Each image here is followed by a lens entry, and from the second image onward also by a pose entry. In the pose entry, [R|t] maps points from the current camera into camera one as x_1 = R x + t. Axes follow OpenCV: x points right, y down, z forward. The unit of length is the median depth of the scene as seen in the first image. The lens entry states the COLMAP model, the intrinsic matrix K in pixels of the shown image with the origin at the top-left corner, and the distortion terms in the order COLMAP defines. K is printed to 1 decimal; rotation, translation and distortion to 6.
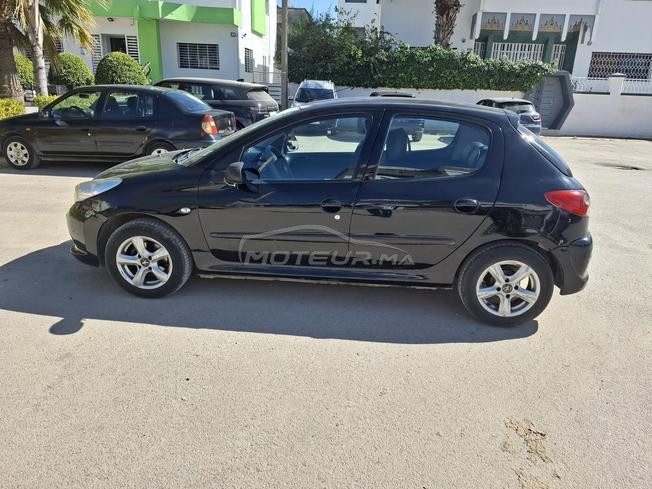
lens RADIAL K [[459.4, 0, 326.0], [0, 459.4, 244.5], [0, 0, 1]] dist [0.053774, -0.063225]
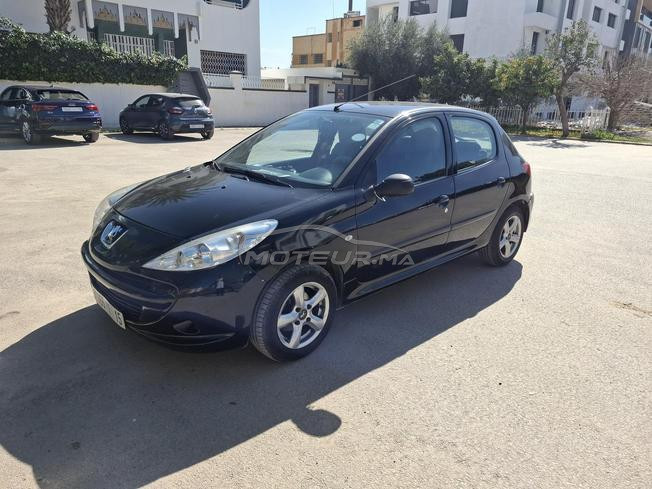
lens RADIAL K [[459.4, 0, 326.0], [0, 459.4, 244.5], [0, 0, 1]] dist [0.053774, -0.063225]
pose [[0.657349, -0.242938, 0.713354, -0.155655], [0.231065, 0.965992, 0.116051, -0.028201], [-0.717287, 0.088545, 0.691129, 0.068282]]
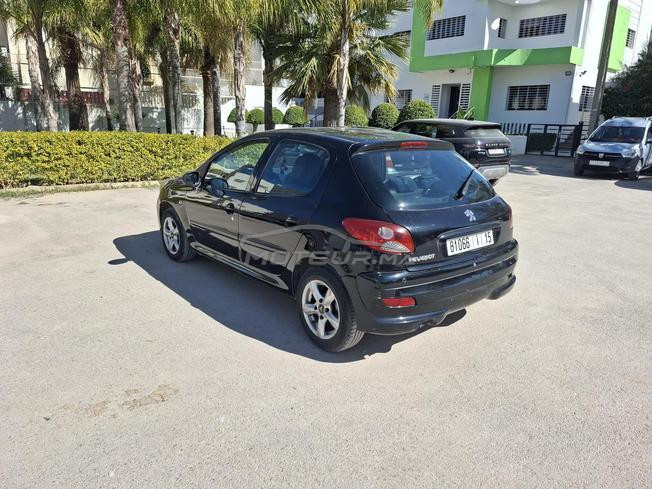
lens RADIAL K [[459.4, 0, 326.0], [0, 459.4, 244.5], [0, 0, 1]] dist [0.053774, -0.063225]
pose [[0.712484, 0.158856, -0.683470, 0.169895], [-0.217771, 0.976000, -0.000168, -0.007129], [0.667040, 0.148960, 0.729978, 0.040592]]
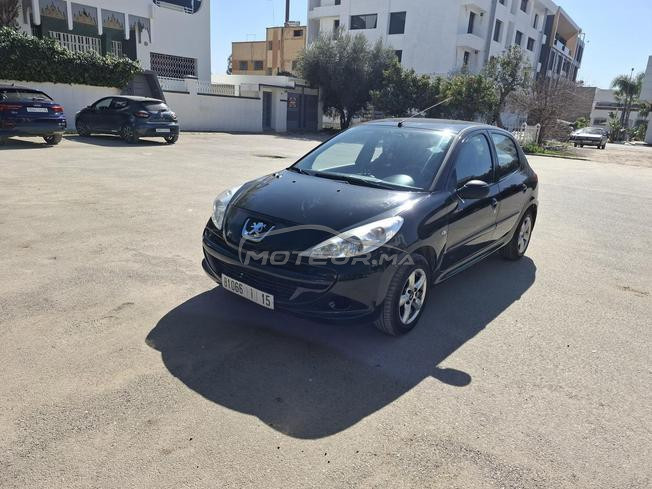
lens RADIAL K [[459.4, 0, 326.0], [0, 459.4, 244.5], [0, 0, 1]] dist [0.053774, -0.063225]
pose [[0.545880, -0.235803, 0.803997, -0.213643], [0.219712, 0.966287, 0.134225, -0.040680], [-0.808543, 0.103377, 0.579286, 0.096960]]
